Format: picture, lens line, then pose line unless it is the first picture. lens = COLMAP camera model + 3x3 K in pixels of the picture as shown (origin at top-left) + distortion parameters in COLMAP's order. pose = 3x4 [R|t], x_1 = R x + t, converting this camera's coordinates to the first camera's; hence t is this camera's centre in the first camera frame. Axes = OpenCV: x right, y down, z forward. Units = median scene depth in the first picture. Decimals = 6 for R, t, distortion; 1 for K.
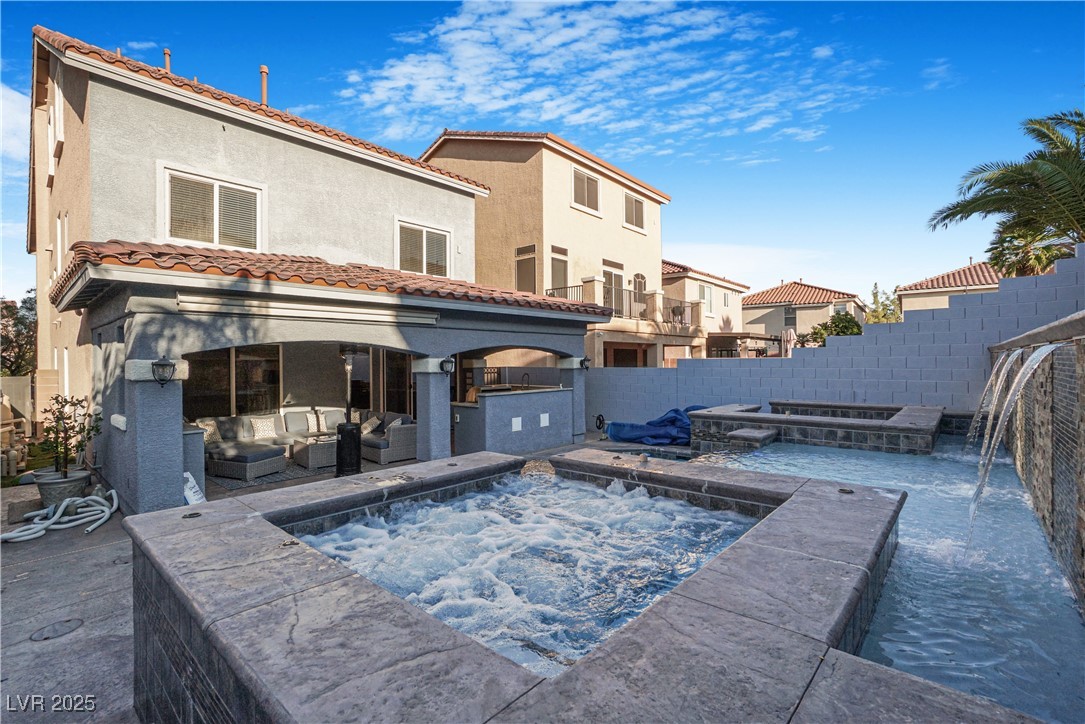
lens RADIAL K [[518.5, 0, 539.6], [0, 518.5, 360.8], [0, 0, 1]] dist [-0.064038, 0.025878]
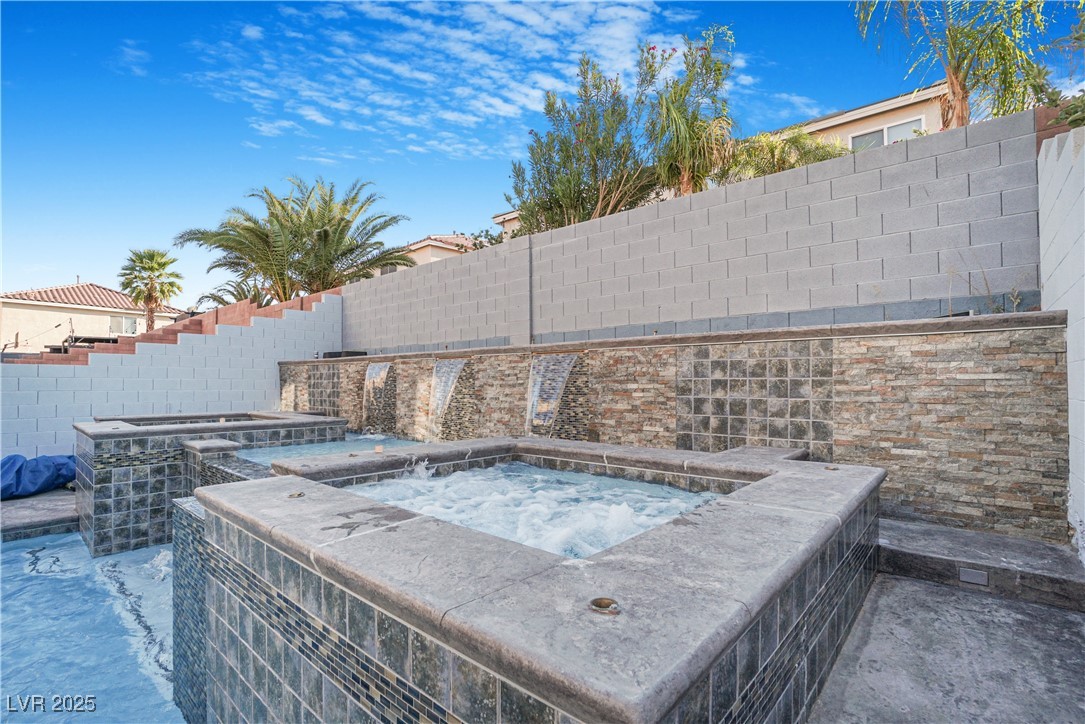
lens RADIAL K [[515.6, 0, 542.6], [0, 515.6, 371.2], [0, 0, 1]] dist [-0.060362, 0.023909]
pose [[0.022069, 0.024406, 0.999459, -0.473607], [0.002932, 0.999696, -0.024476, 0.038106], [-0.999752, 0.003470, 0.021991, 0.406002]]
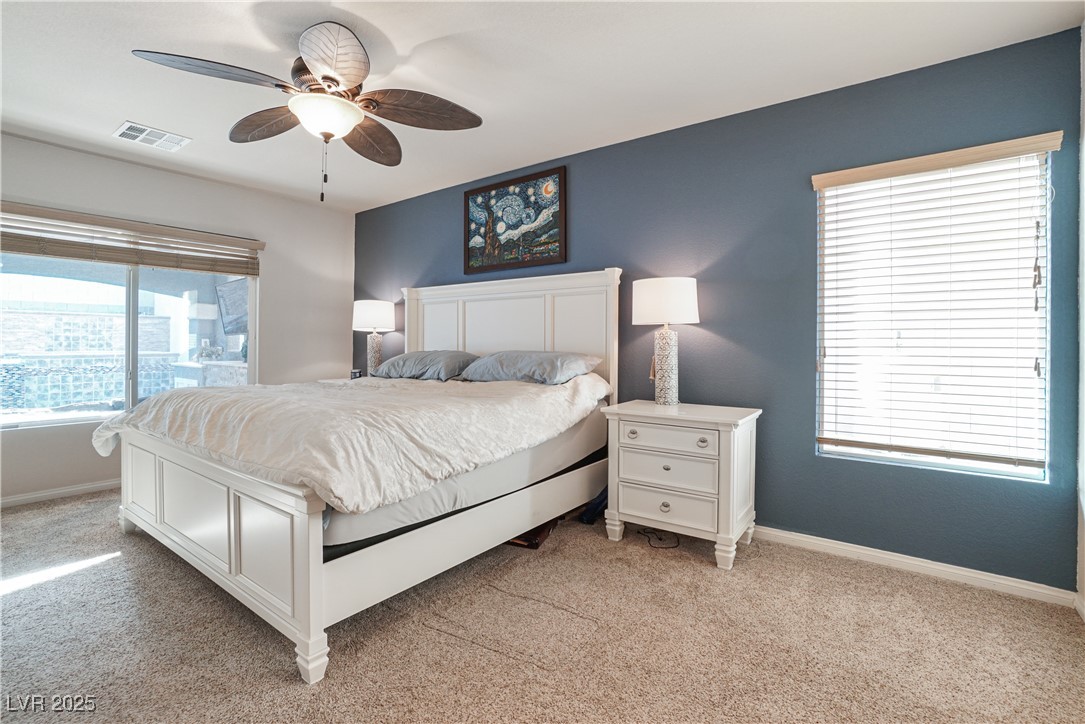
lens RADIAL K [[499.3, 0, 539.3], [0, 499.3, 344.9], [0, 0, 1]] dist [-0.047856, 0.016802]
pose [[-0.998317, -0.003734, -0.057864, -1.494130], [-0.004232, 0.999955, 0.008495, 0.071864], [0.057830, 0.008726, -0.998288, 2.160667]]
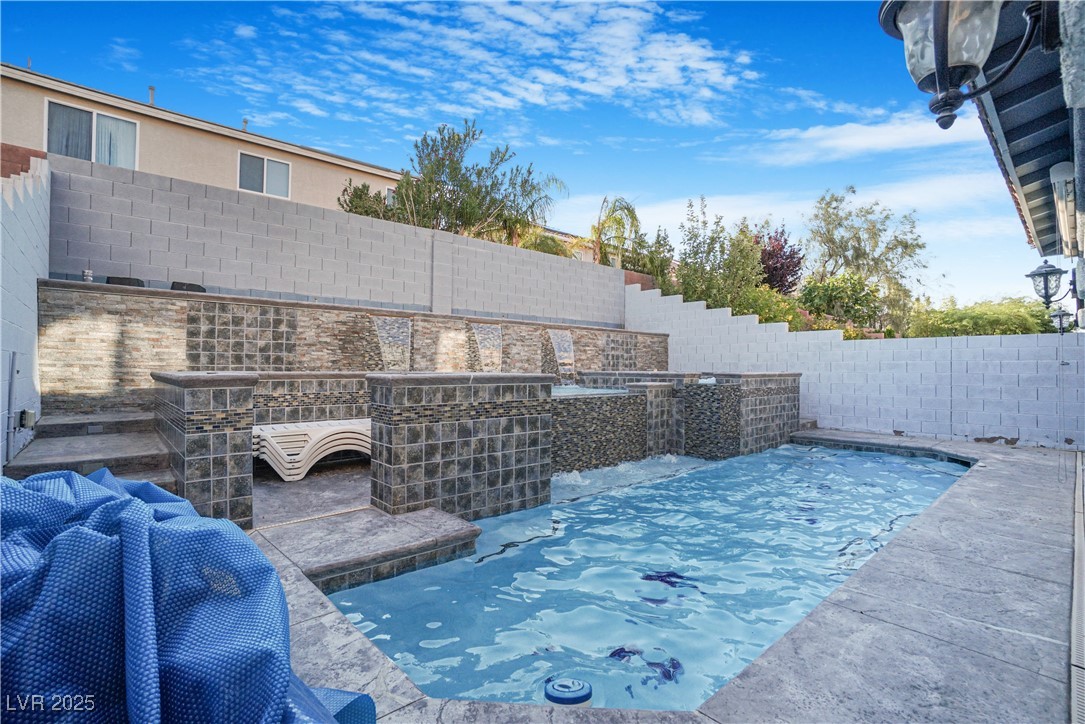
lens RADIAL K [[506.3, 0, 526.7], [0, 506.3, 364.0], [0, 0, 1]] dist [-0.074209, 0.029714]
pose [[-0.989297, -0.004550, 0.145848, 0.263161], [-0.005199, 0.999978, -0.004071, 0.102747], [-0.145826, -0.004785, -0.989299, 1.988013]]
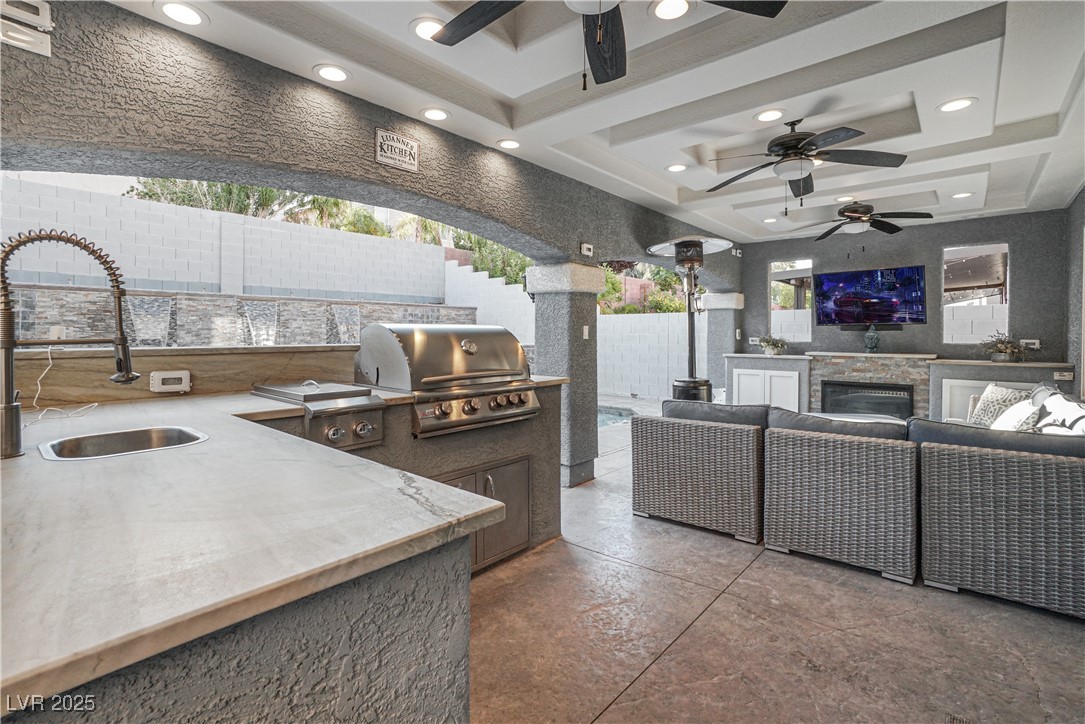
lens RADIAL K [[511.7, 0, 533.7], [0, 511.7, 337.4], [0, 0, 1]] dist [-0.061927, 0.030593]
pose [[-0.999937, -0.001583, 0.011087, -0.274309], [-0.001451, 0.999928, 0.011901, 0.076595], [-0.011105, 0.011884, -0.999868, 2.148669]]
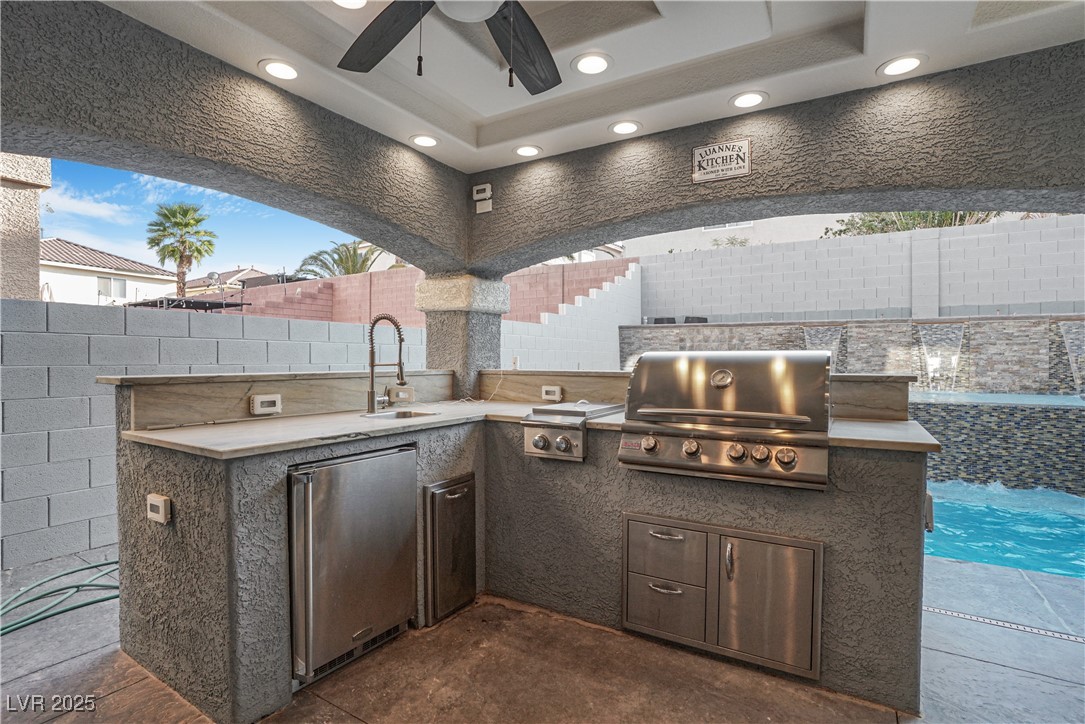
lens RADIAL K [[518.5, 0, 539.6], [0, 518.5, 360.8], [0, 0, 1]] dist [-0.064038, 0.025878]
pose [[-0.160036, -0.004982, 0.987099, -0.565717], [0.000733, 0.999986, 0.005166, 0.075884], [-0.987111, 0.001551, -0.160030, 1.879169]]
